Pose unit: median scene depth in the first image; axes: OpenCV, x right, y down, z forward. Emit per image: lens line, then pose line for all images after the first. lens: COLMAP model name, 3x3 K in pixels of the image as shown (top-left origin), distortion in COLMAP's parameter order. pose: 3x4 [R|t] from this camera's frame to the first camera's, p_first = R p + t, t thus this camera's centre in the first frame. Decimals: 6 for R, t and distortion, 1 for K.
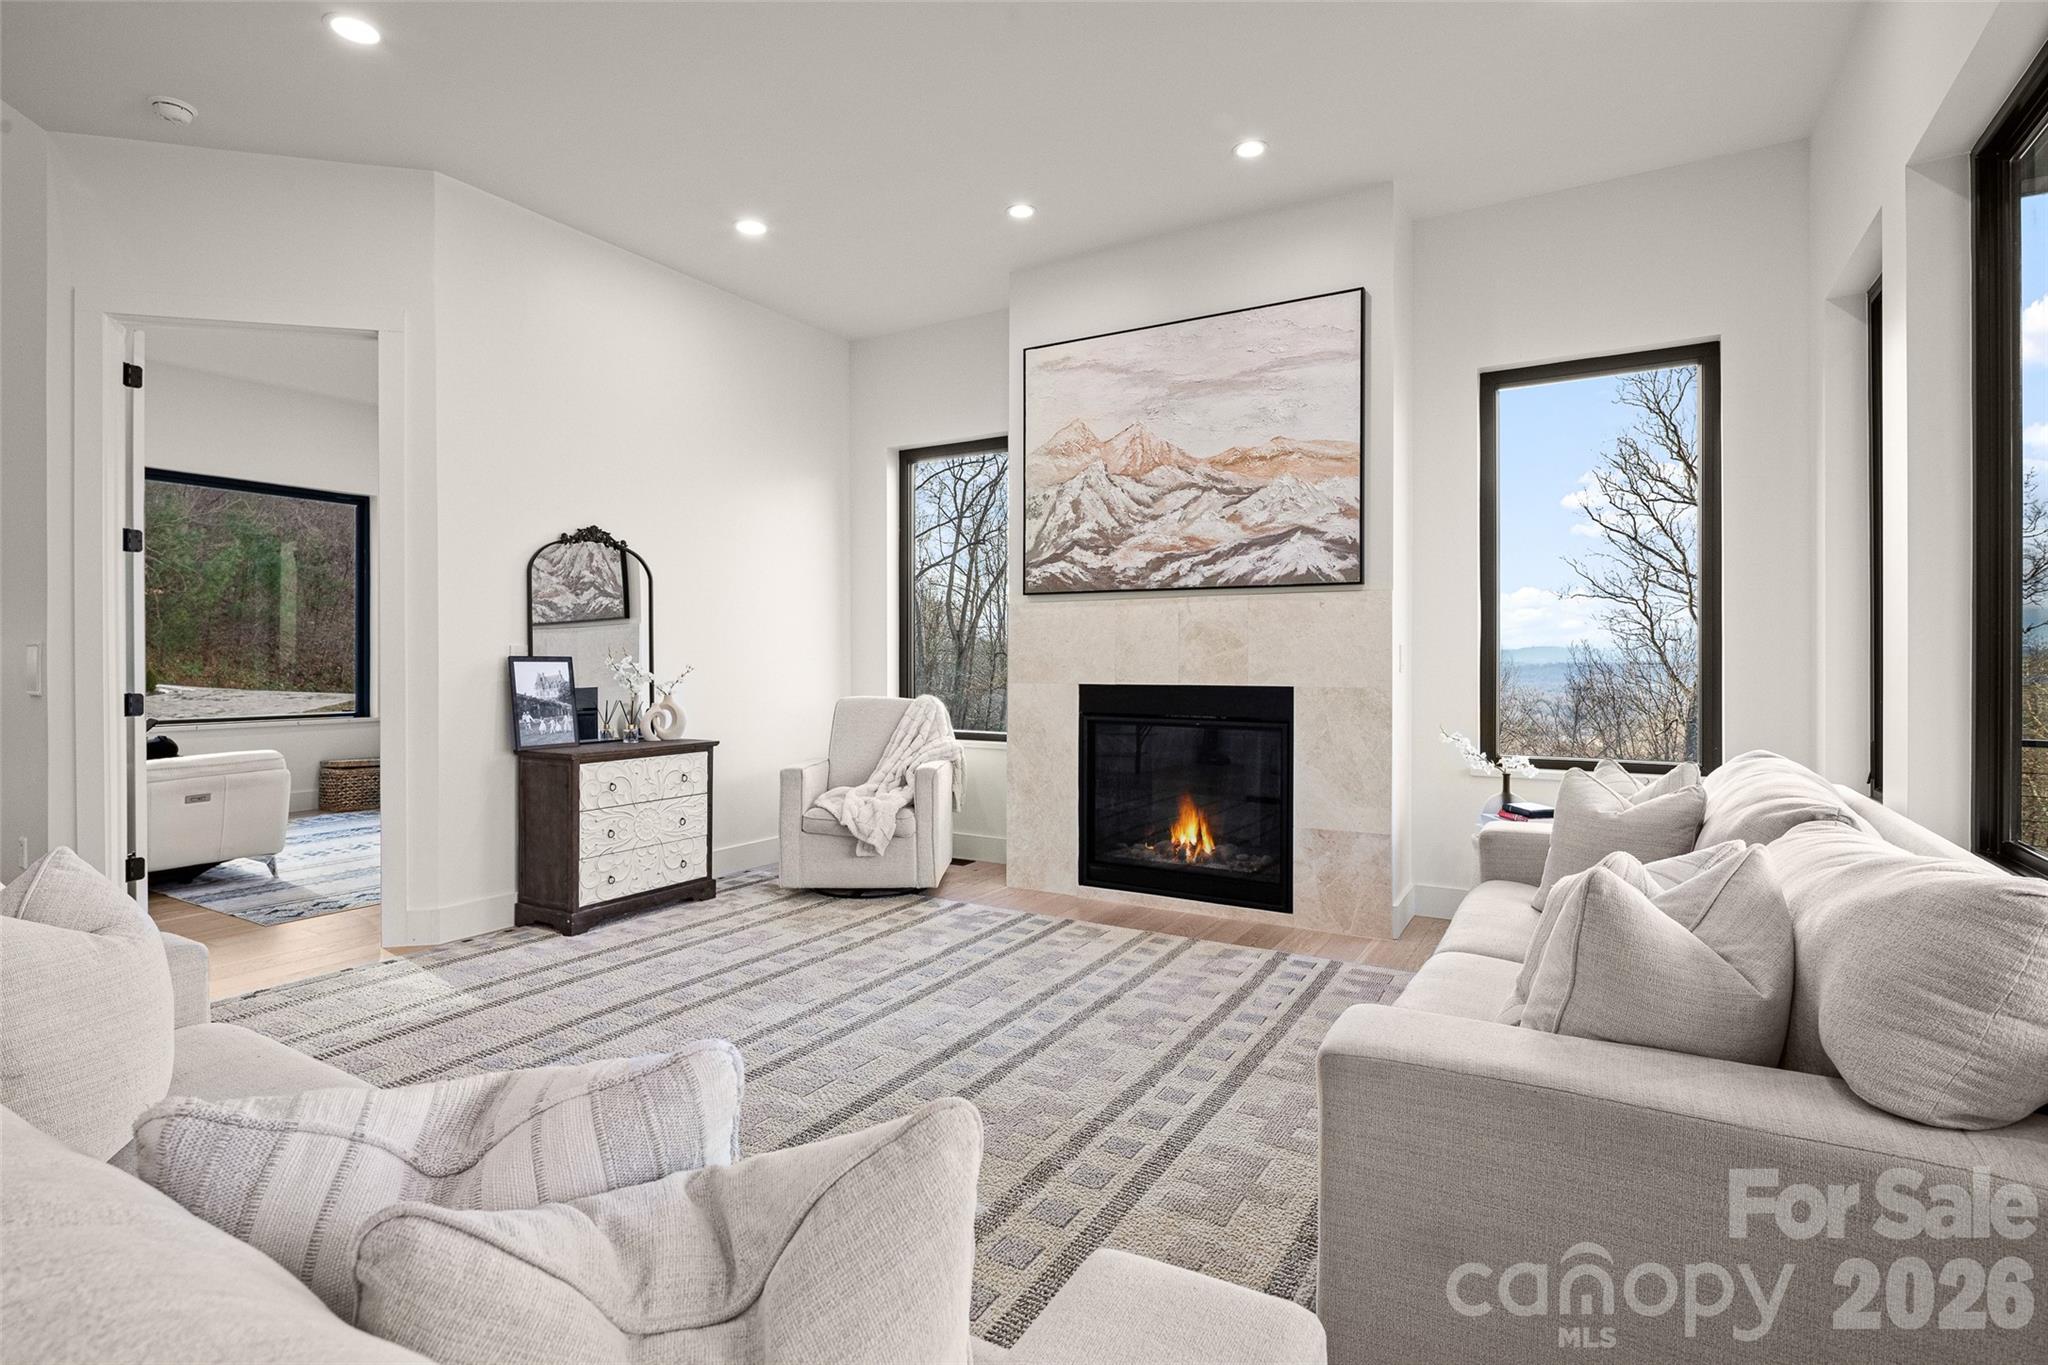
lens RADIAL K [[1002.0, 0, 1010.0], [0, 1002.0, 655.7], [0, 0, 1]] dist [-0.000671, -0.000308]
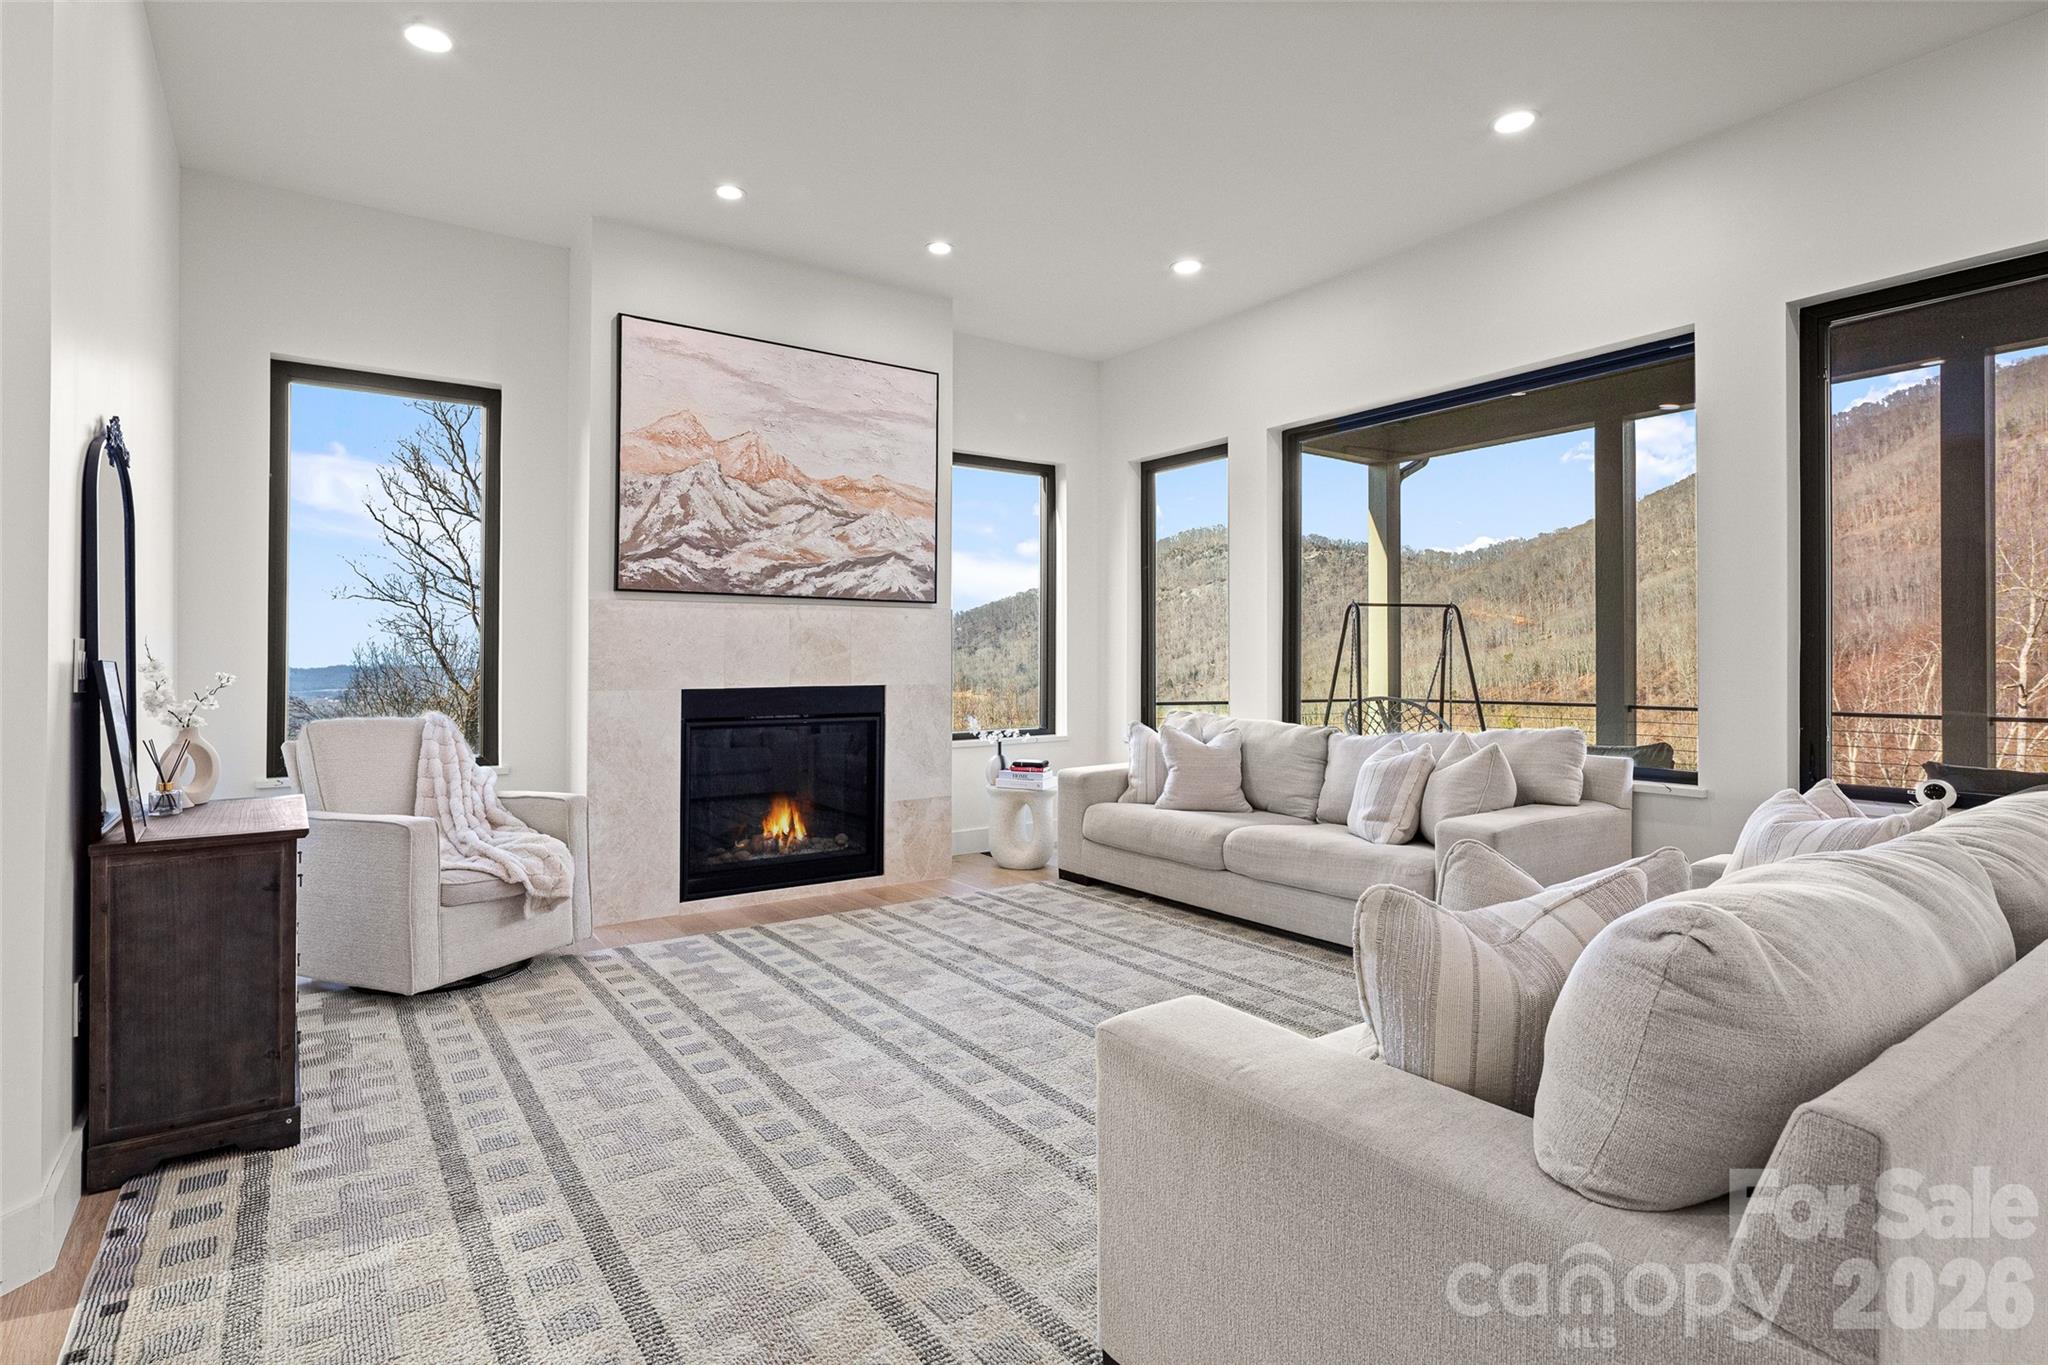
lens RADIAL K [[1016.1, 0, 1020.6], [0, 1016.1, 655.6], [0, 0, 1]] dist [-0.000194, -0.000161]
pose [[0.403829, 0.003375, 0.914828, -0.732378], [0.000178, 0.999993, -0.003768, 0.000256], [-0.914835, 0.001684, 0.403825, 0.345101]]
